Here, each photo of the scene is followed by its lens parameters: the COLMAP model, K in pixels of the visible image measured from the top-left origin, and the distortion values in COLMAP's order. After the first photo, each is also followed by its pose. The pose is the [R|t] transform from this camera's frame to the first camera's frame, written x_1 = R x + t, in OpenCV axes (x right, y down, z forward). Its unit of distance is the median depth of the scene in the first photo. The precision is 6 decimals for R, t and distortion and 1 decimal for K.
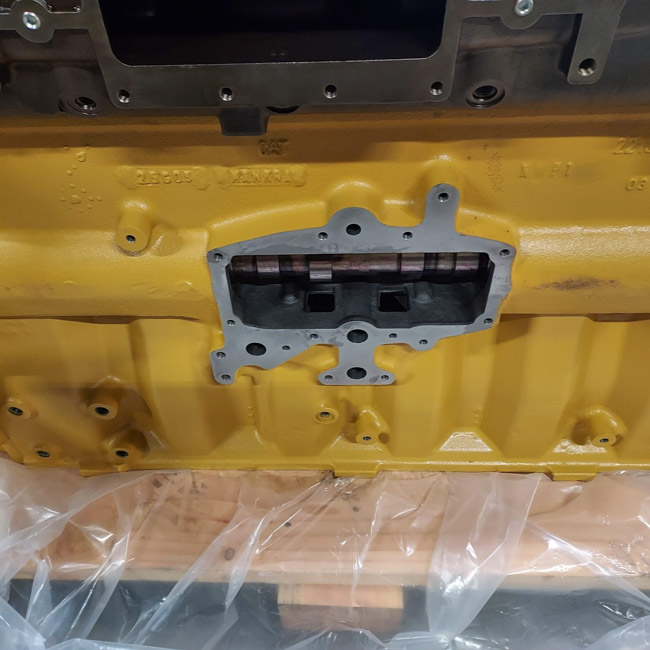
lens RADIAL K [[630.2, 0, 325.2], [0, 630.2, 324.8], [0, 0, 1]] dist [0.036787, 0.000000]
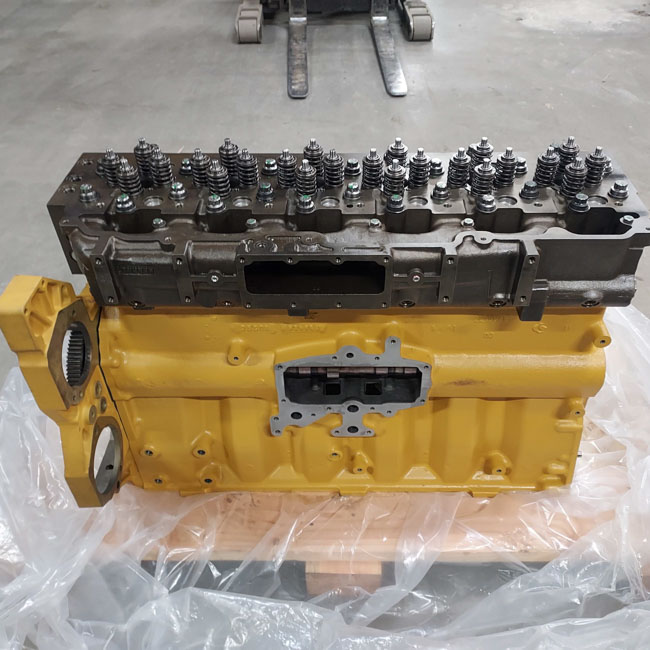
lens RADIAL K [[630.2, 0, 339.2], [0, 630.2, 296.1], [0, 0, 1]] dist [0.036787, 0.000000]
pose [[0.999927, 0.004814, 0.011083, -0.009224], [-0.003258, 0.990658, -0.136330, -0.049184], [-0.011636, 0.136283, 0.990602, -0.751619]]
